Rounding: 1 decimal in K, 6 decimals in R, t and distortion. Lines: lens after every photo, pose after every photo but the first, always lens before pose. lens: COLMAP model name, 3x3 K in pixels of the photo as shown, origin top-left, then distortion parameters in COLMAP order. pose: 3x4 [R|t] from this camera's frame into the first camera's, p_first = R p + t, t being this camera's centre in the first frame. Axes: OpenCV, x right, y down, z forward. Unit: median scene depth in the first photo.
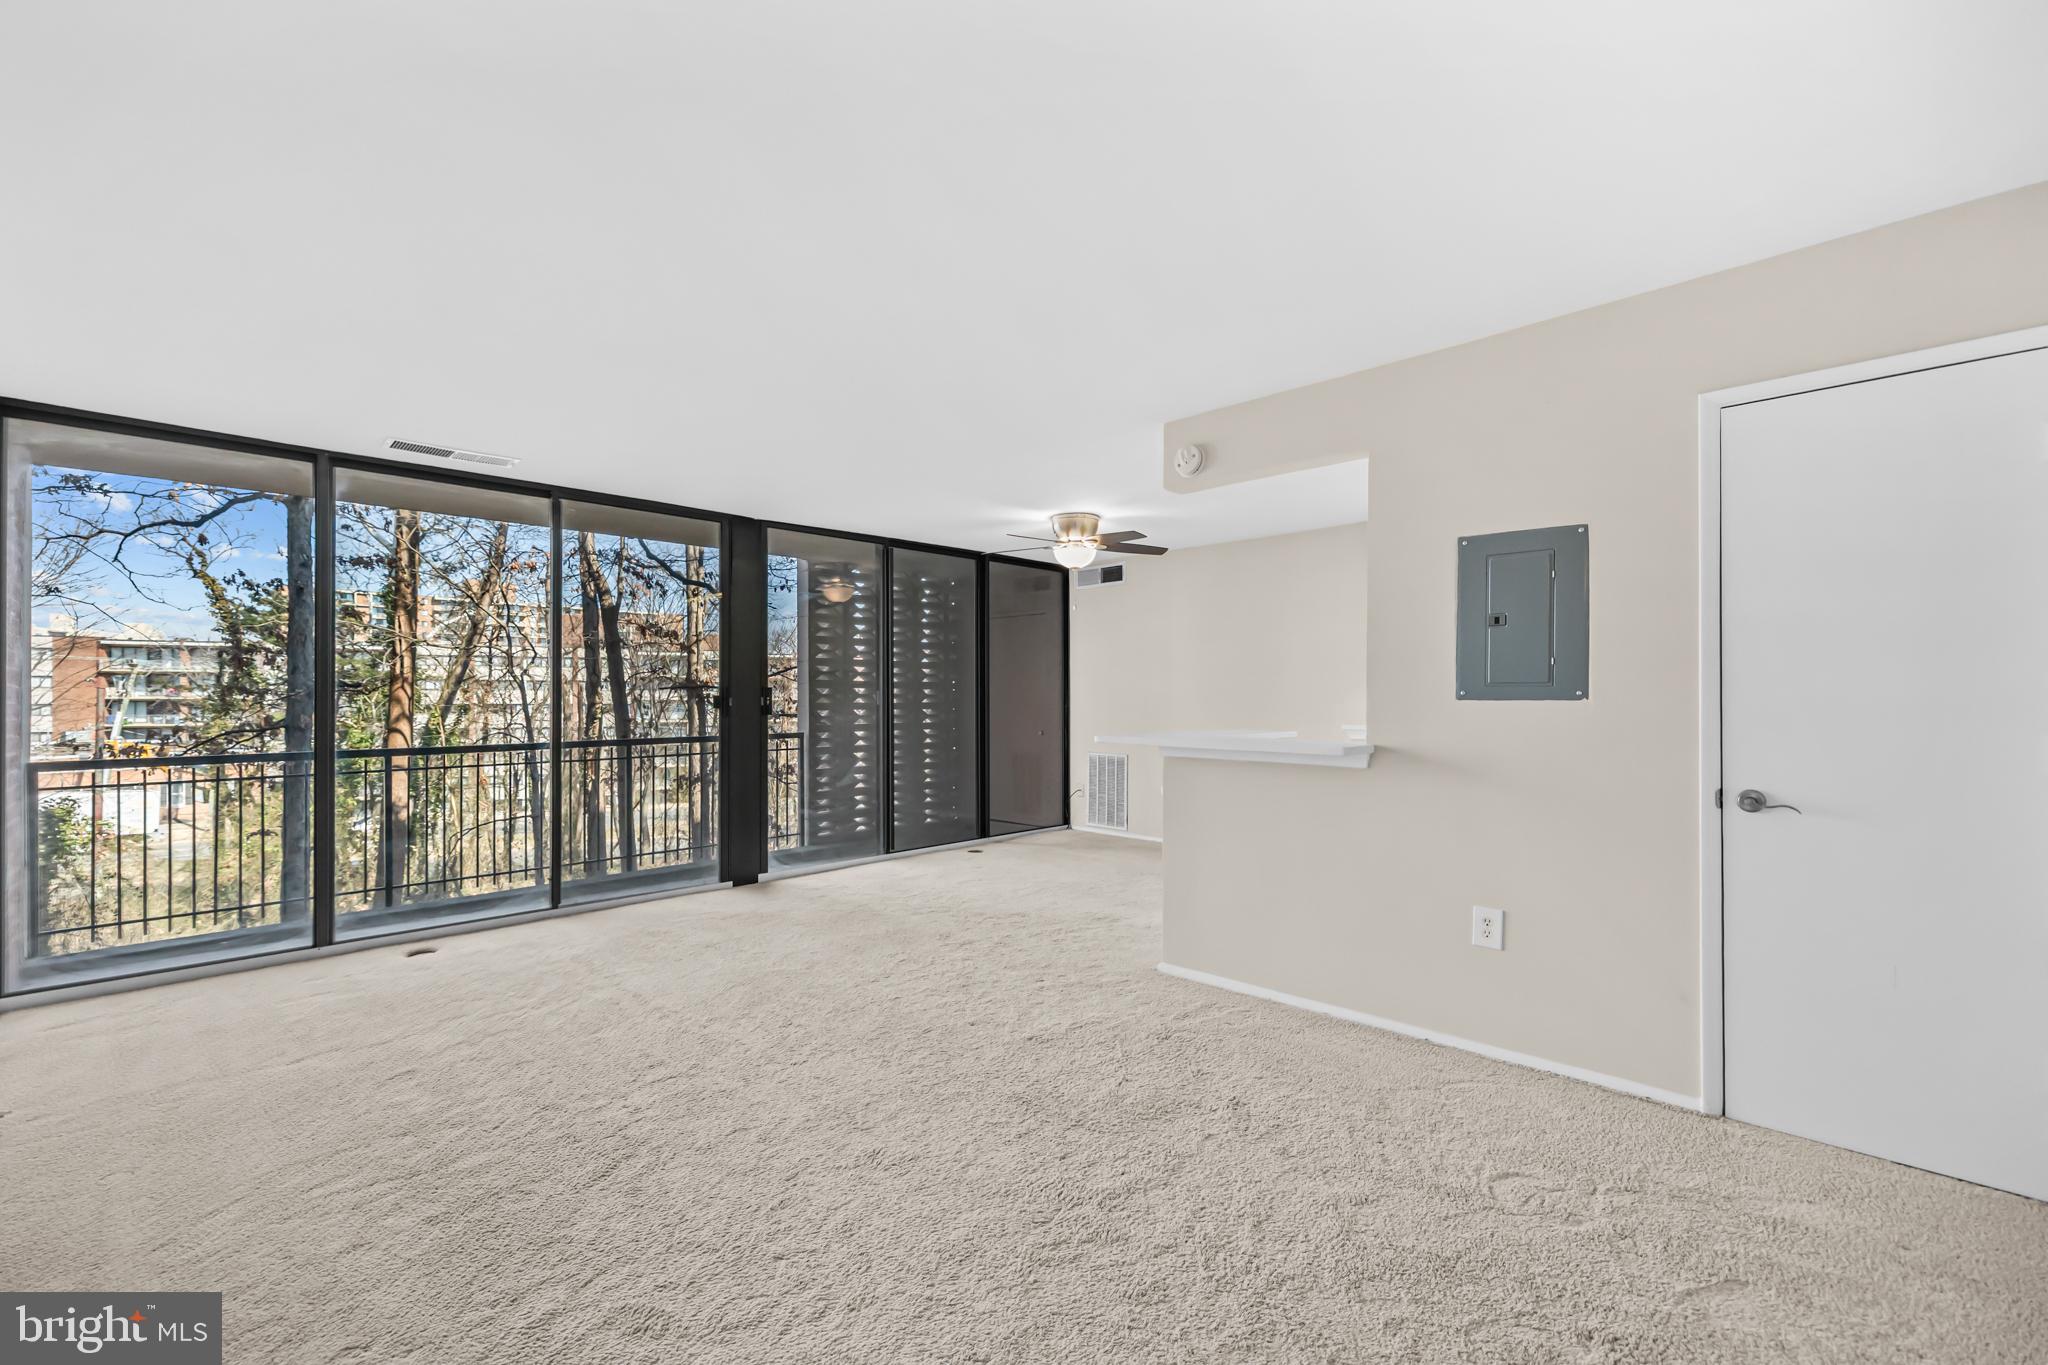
lens RADIAL K [[858.1, 0, 1008.2], [0, 858.1, 699.2], [0, 0, 1]] dist [0.000072, -0.000426]
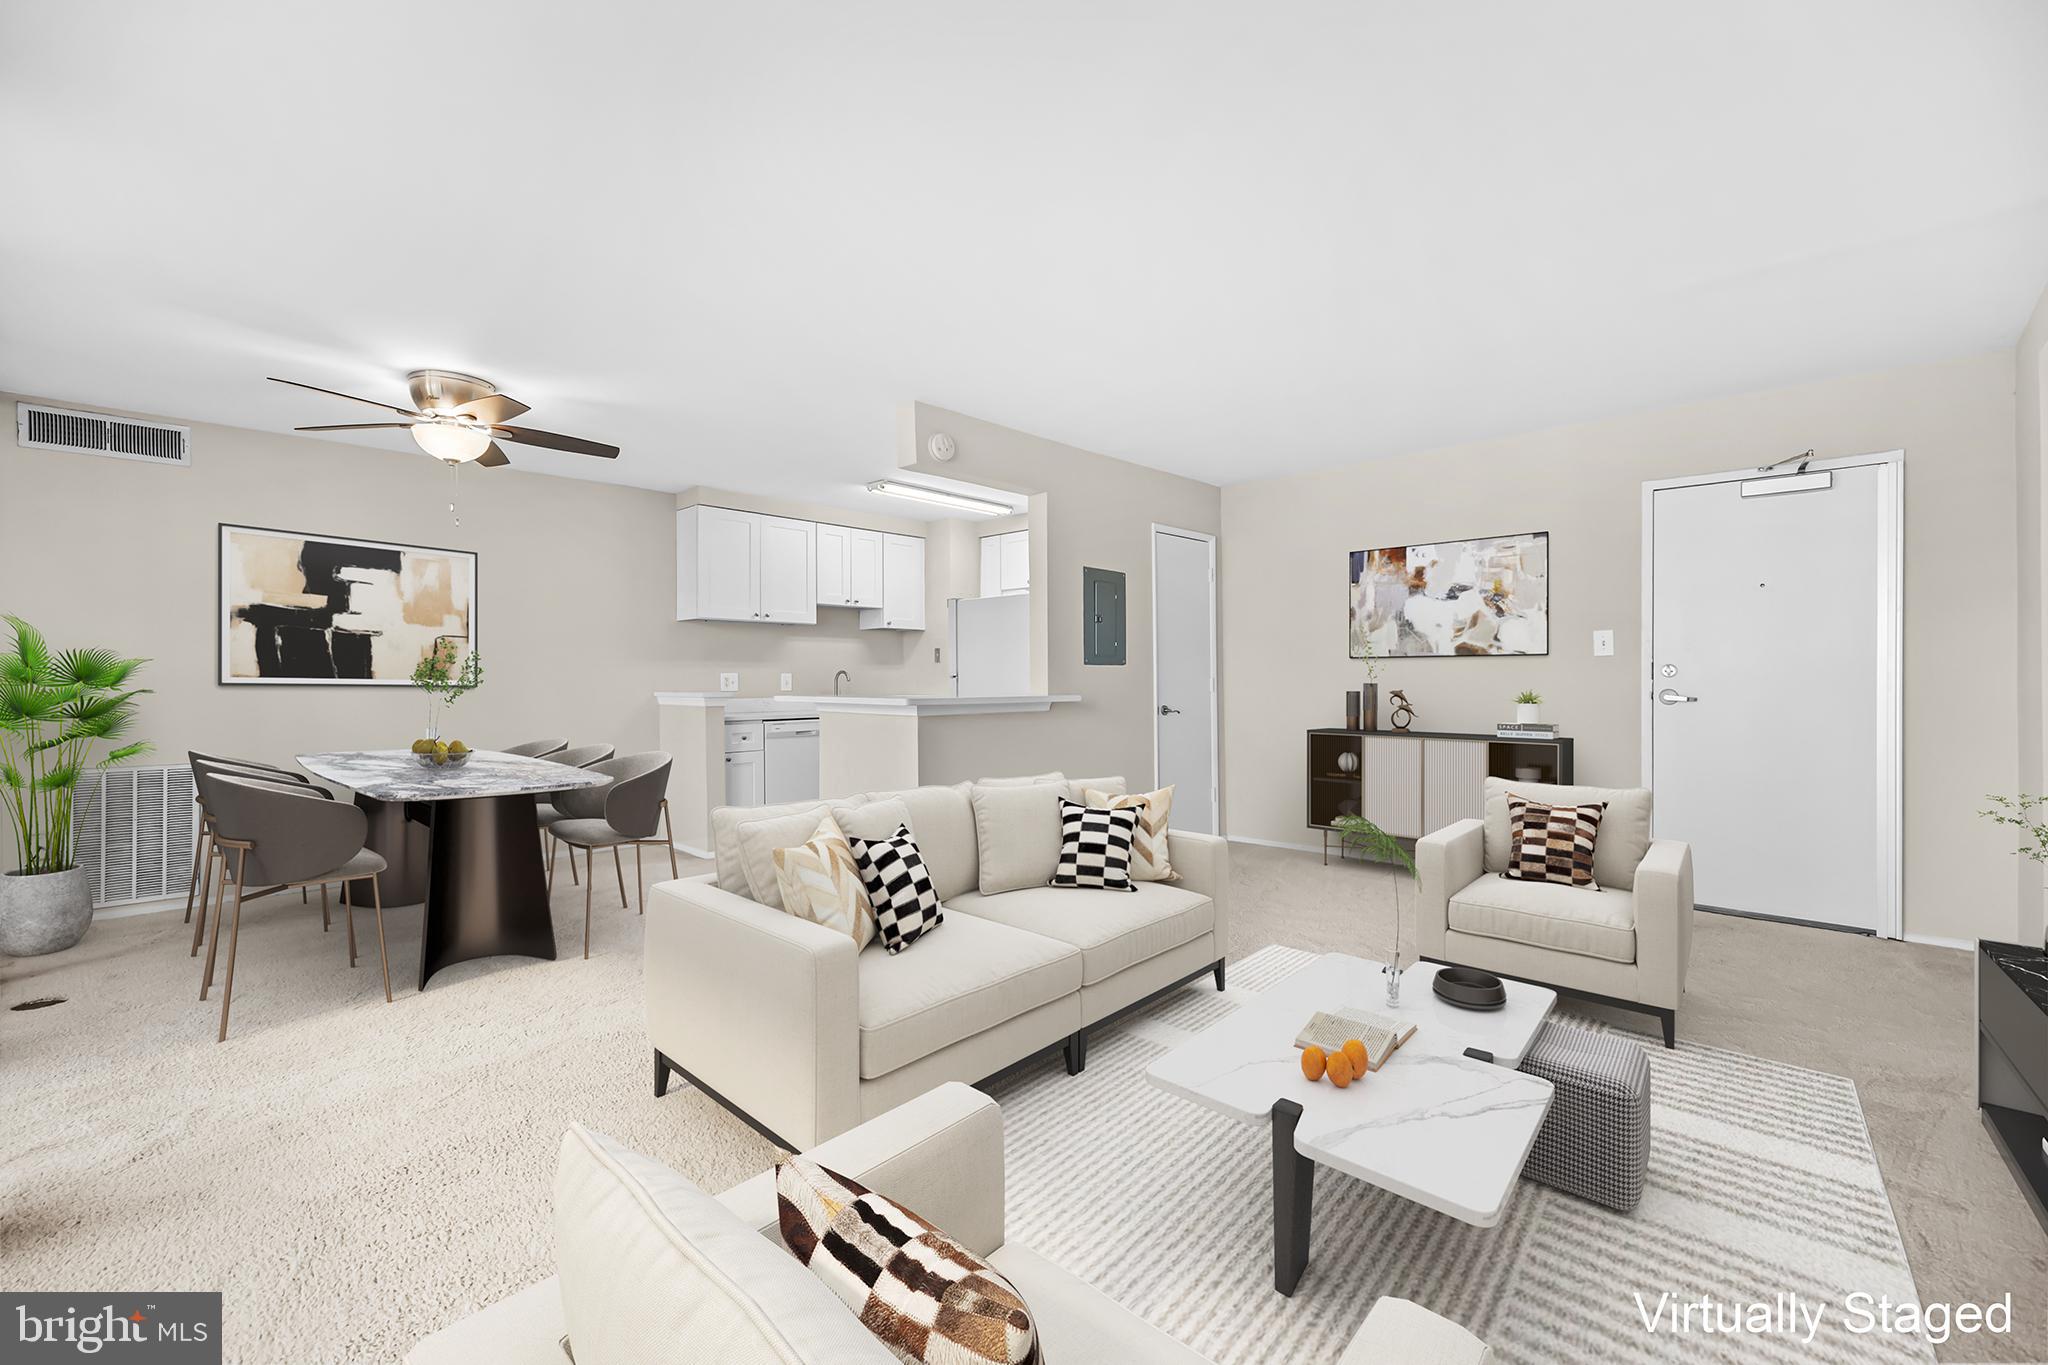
lens RADIAL K [[862.0, 0, 1020.7], [0, 862.0, 684.9], [0, 0, 1]] dist [0.002054, 0.000257]
pose [[-0.011912, -0.009901, 0.999880, -0.412914], [0.005877, 0.999933, 0.009971, 0.008364], [-0.999912, 0.005995, -0.011853, 0.414881]]
